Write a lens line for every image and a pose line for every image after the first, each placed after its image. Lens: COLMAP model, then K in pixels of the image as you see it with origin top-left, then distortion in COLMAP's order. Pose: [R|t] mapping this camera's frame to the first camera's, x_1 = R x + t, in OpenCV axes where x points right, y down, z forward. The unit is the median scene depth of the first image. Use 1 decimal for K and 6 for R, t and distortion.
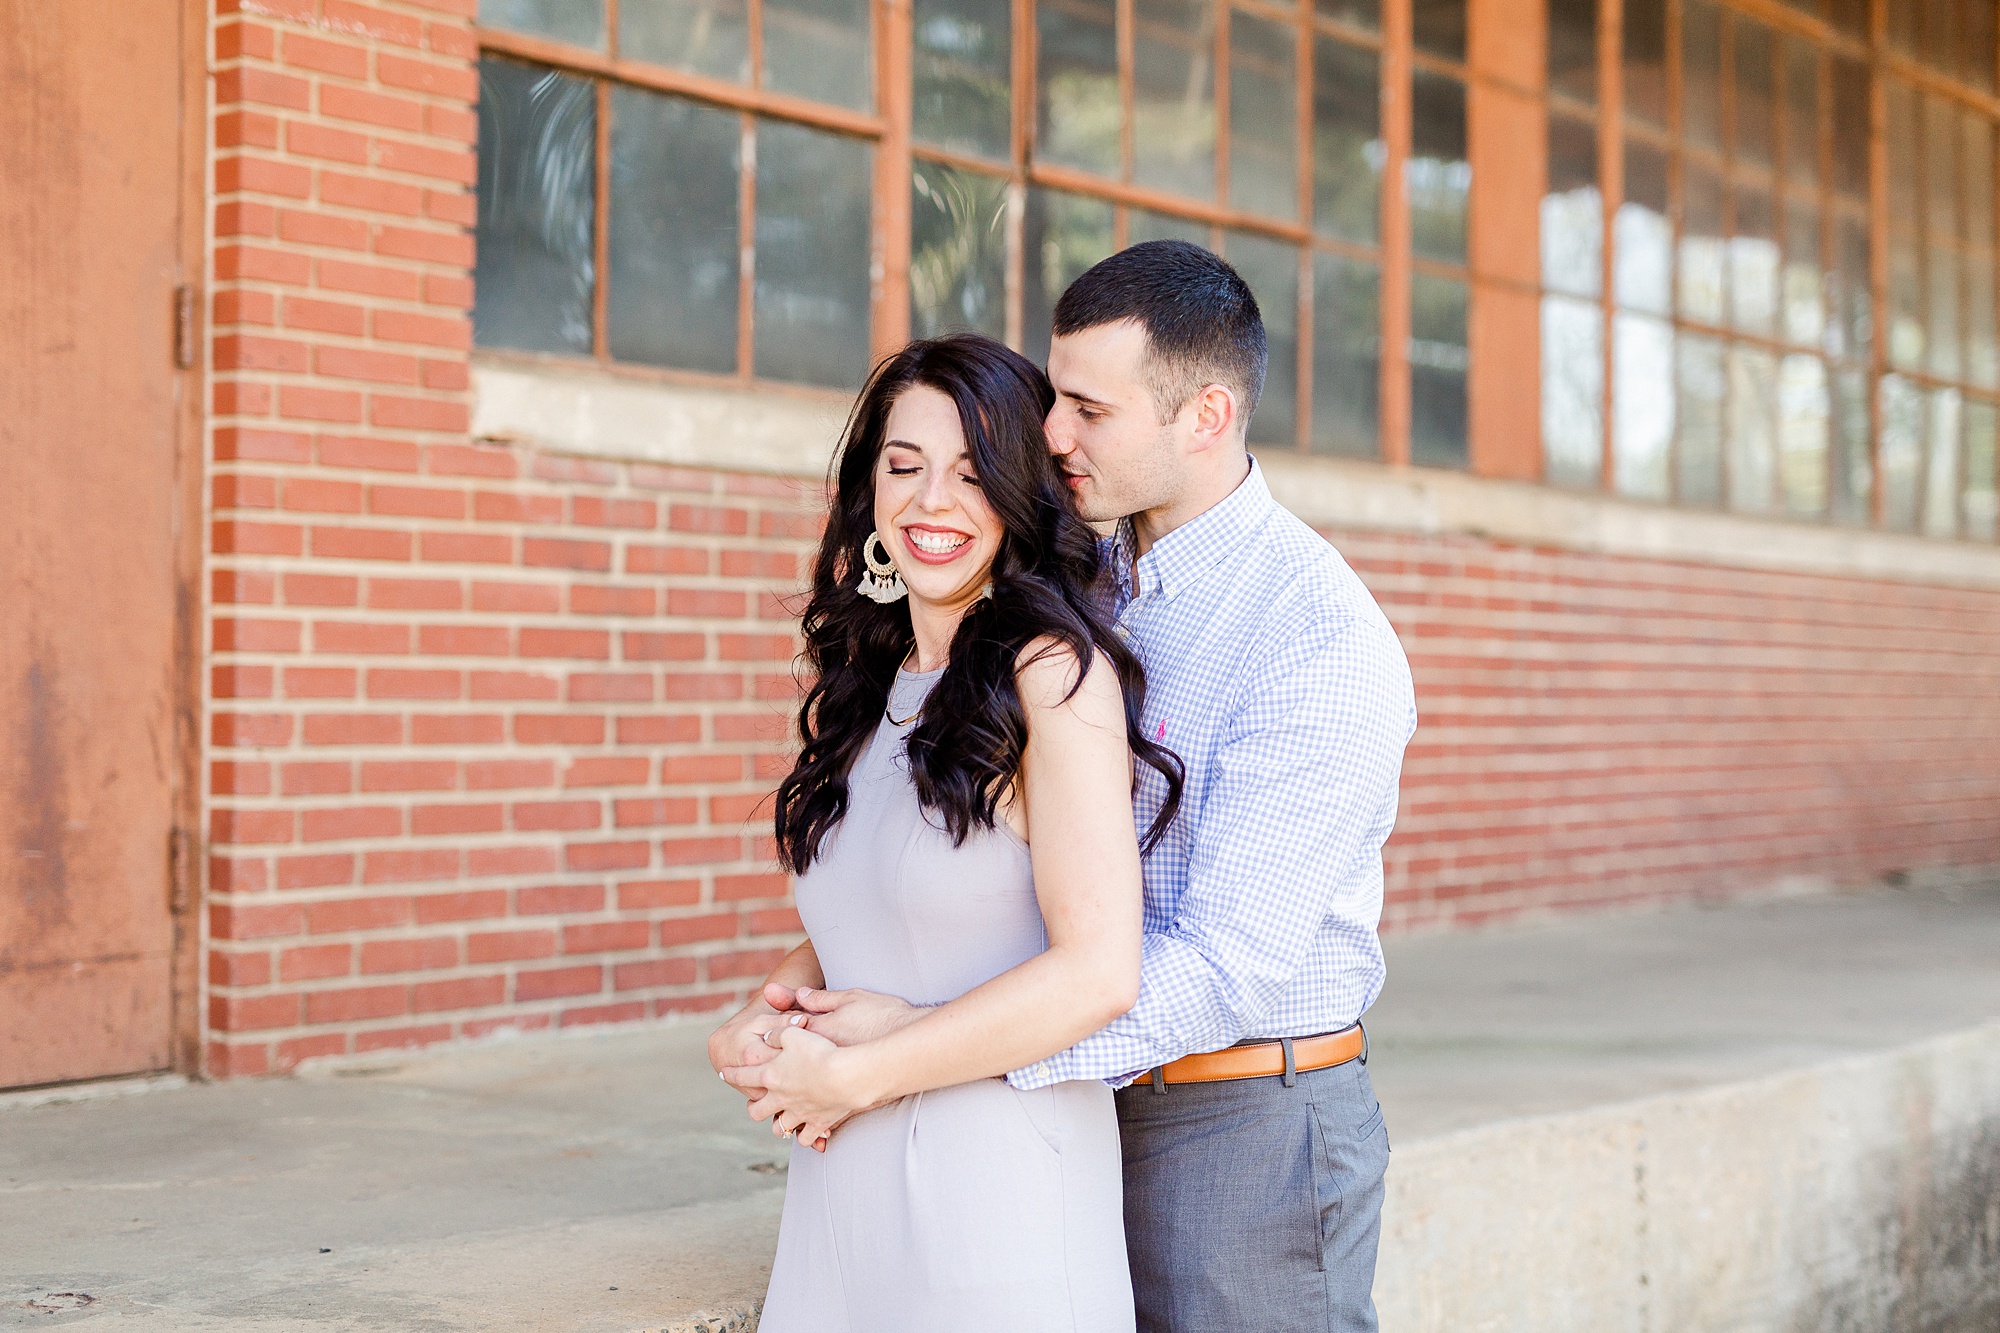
lens RADIAL K [[2841.3, 0, 929.5], [0, 2841.3, 751.9], [0, 0, 1]] dist [-0.005121, 0.000000]
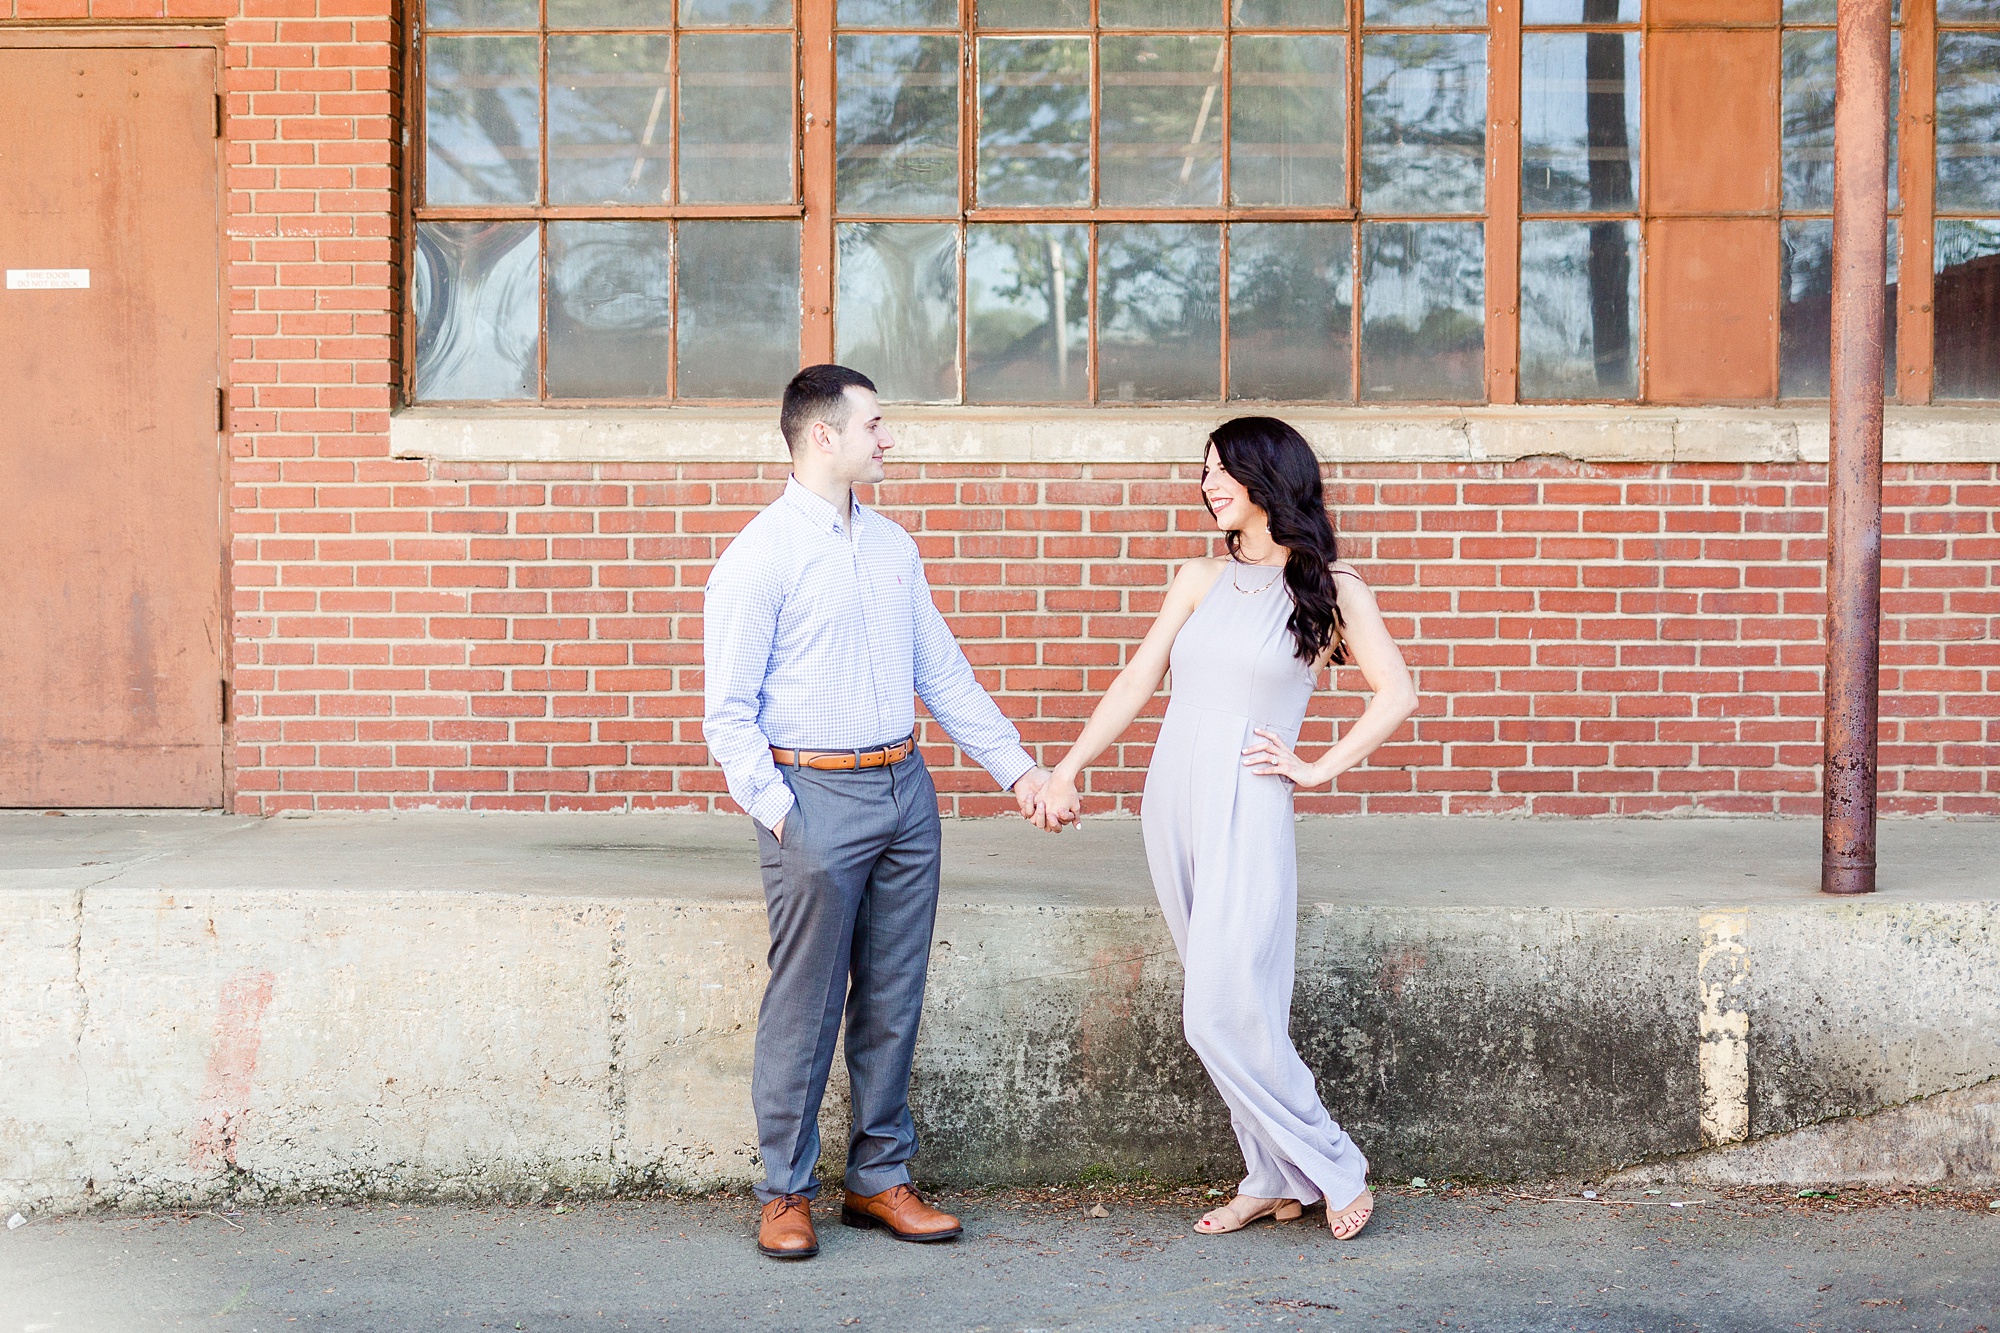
lens RADIAL K [[2841.3, 0, 993.2], [0, 2841.3, 666.2], [0, 0, 1]] dist [-0.005121, 0.000000]
pose [[0.630178, 0.030122, -0.775866, 1.316909], [-0.012651, 0.999513, 0.028529, -0.036138], [0.776348, -0.008162, 0.630252, 0.191814]]
